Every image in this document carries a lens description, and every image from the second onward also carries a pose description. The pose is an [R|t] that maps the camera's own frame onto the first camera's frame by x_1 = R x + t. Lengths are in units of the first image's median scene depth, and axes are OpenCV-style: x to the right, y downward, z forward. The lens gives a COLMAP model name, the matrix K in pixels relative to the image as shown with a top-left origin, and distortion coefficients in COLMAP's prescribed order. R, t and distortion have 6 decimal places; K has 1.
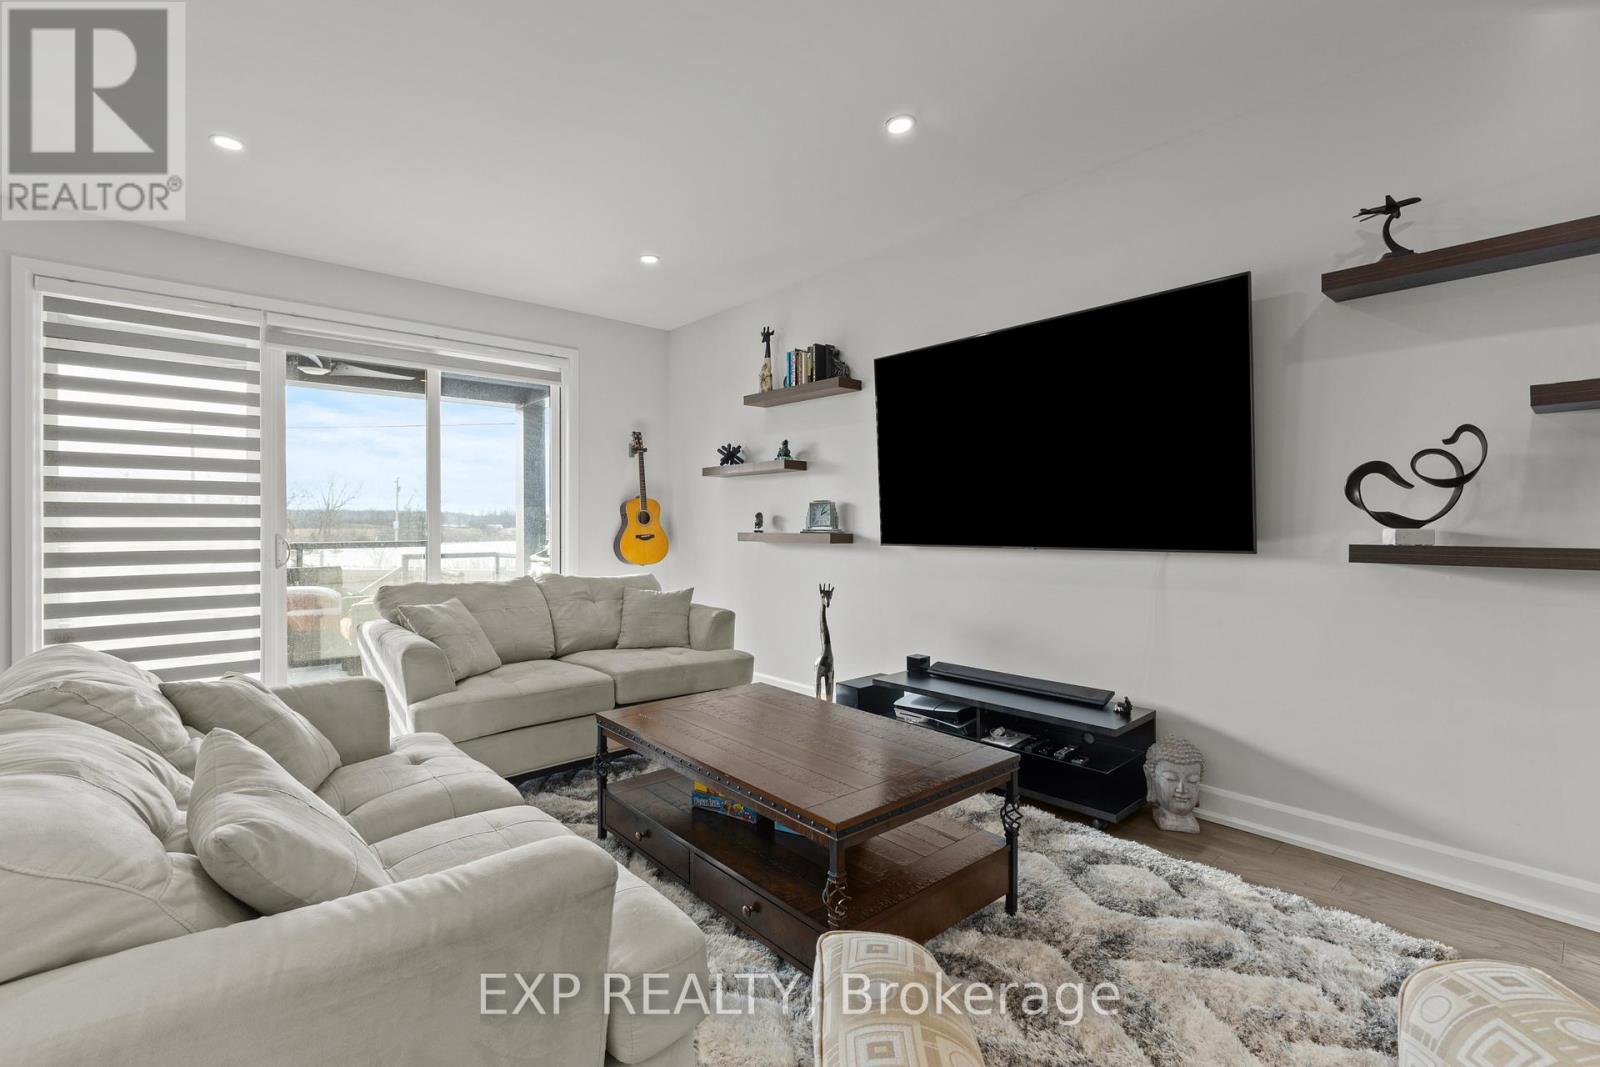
lens RADIAL K [[728.5, 0, 799.5], [0, 728.5, 522.4], [0, 0, 1]] dist [0.014794, -0.000478]
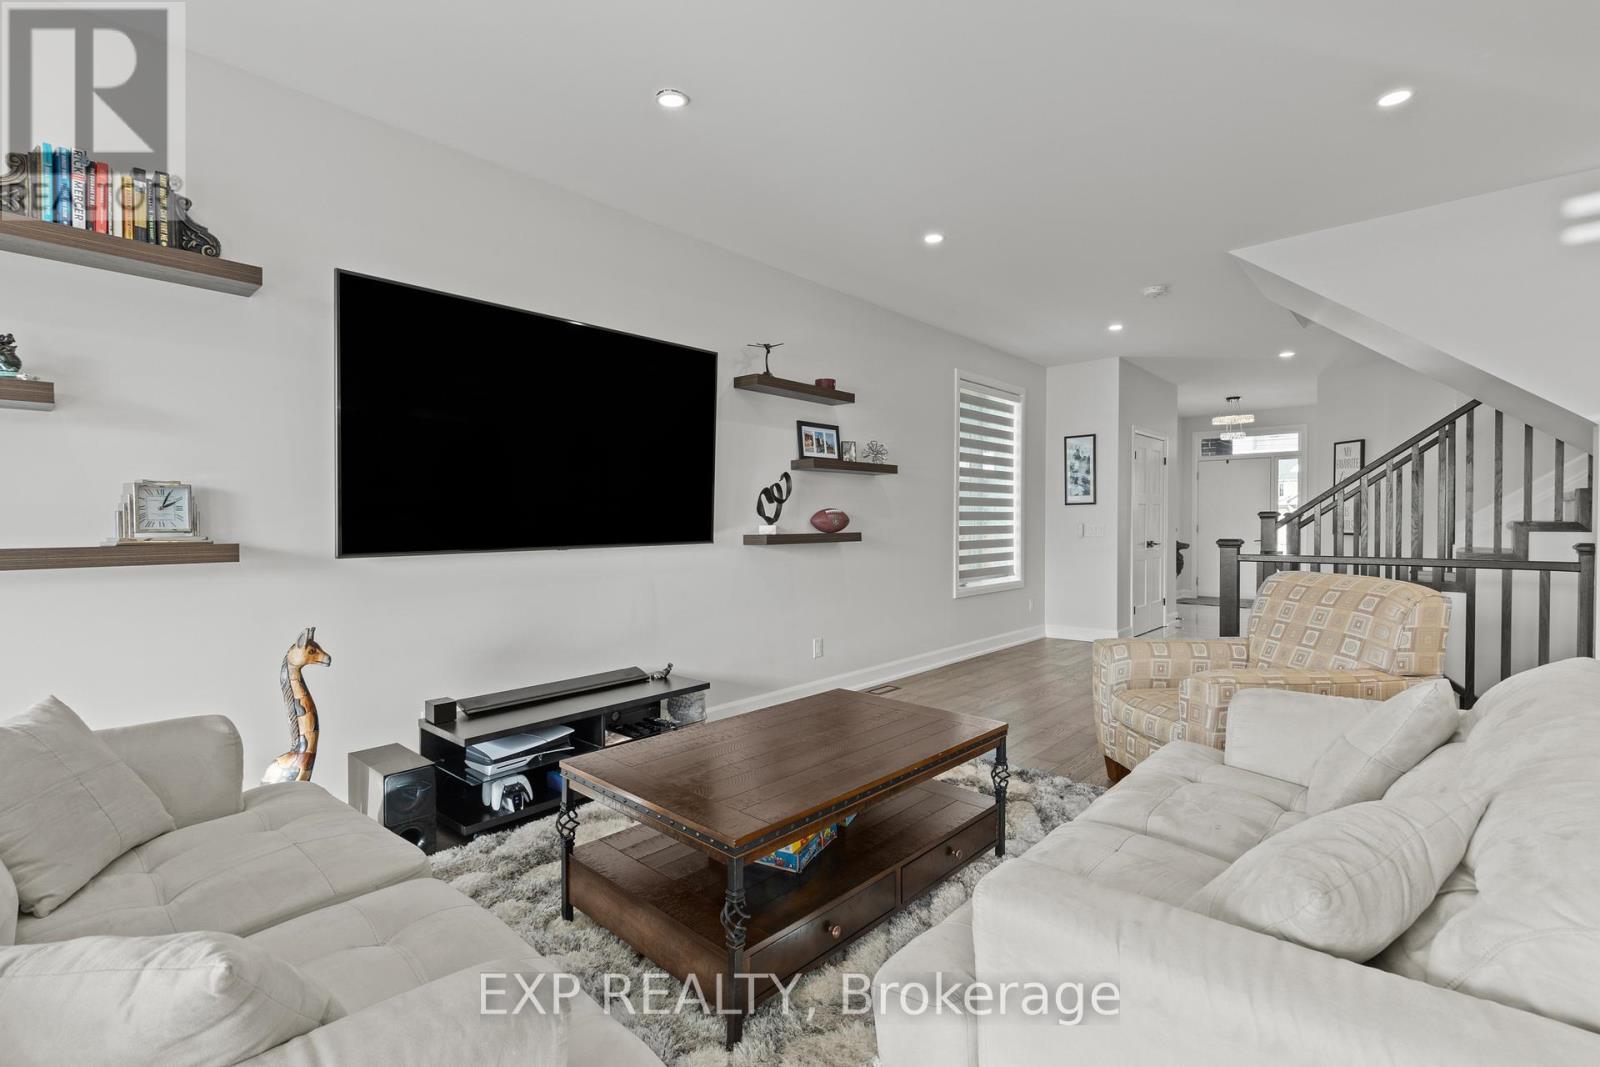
lens RADIAL K [[728.5, 0, 796.4], [0, 728.5, 532.5], [0, 0, 1]] dist [0.014794, -0.000478]
pose [[-0.126011, -0.015971, 0.991900, -0.733811], [0.001590, 0.999866, 0.016301, -0.002364], [-0.992028, 0.003631, -0.125969, 0.855969]]
